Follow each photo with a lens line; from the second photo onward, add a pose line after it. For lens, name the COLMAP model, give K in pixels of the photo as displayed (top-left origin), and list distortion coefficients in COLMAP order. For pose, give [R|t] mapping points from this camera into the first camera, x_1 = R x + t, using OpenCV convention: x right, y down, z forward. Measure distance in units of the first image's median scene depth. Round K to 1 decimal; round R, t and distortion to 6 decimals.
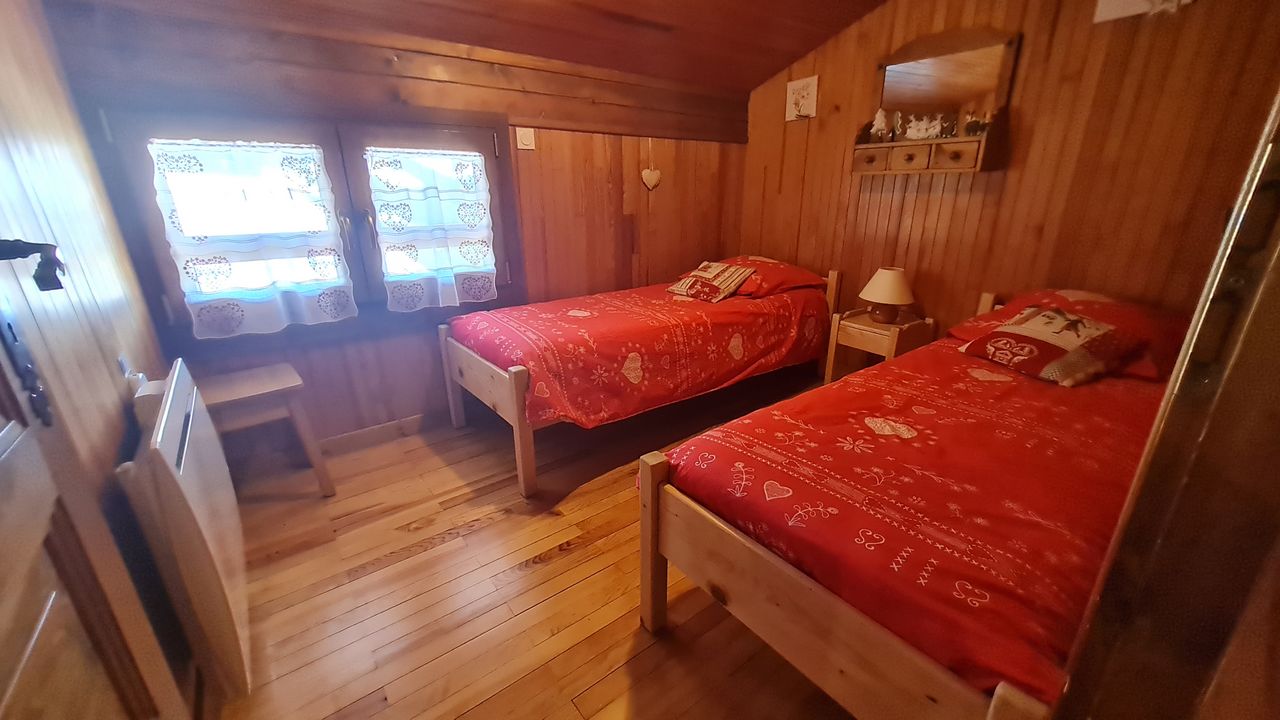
lens RADIAL K [[497.4, 0, 650.4], [0, 497.4, 363.8], [0, 0, 1]] dist [-0.001772, 0.000017]
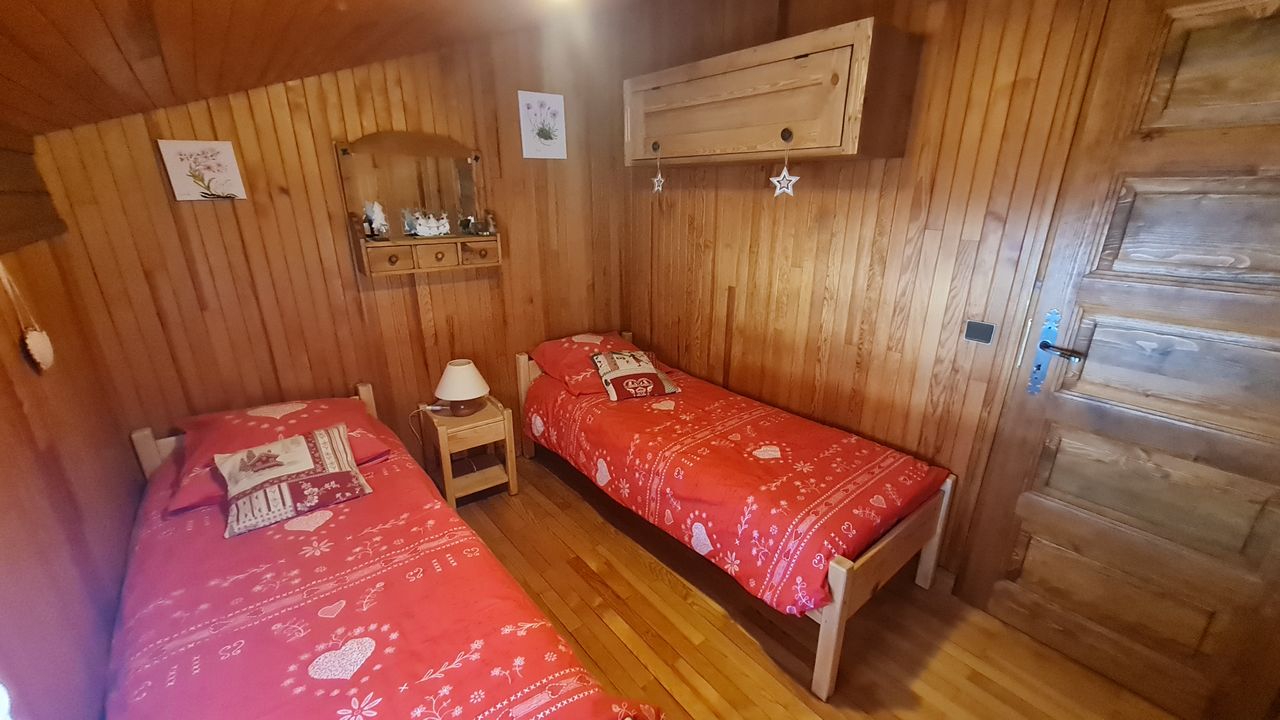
lens RADIAL K [[497.4, 0, 648.1], [0, 497.4, 360.6], [0, 0, 1]] dist [-0.001772, 0.000017]
pose [[-0.021543, -0.312367, 0.949717, -0.501717], [0.328270, 0.895061, 0.301837, -0.397392], [-0.944338, 0.318266, 0.083259, 0.603002]]
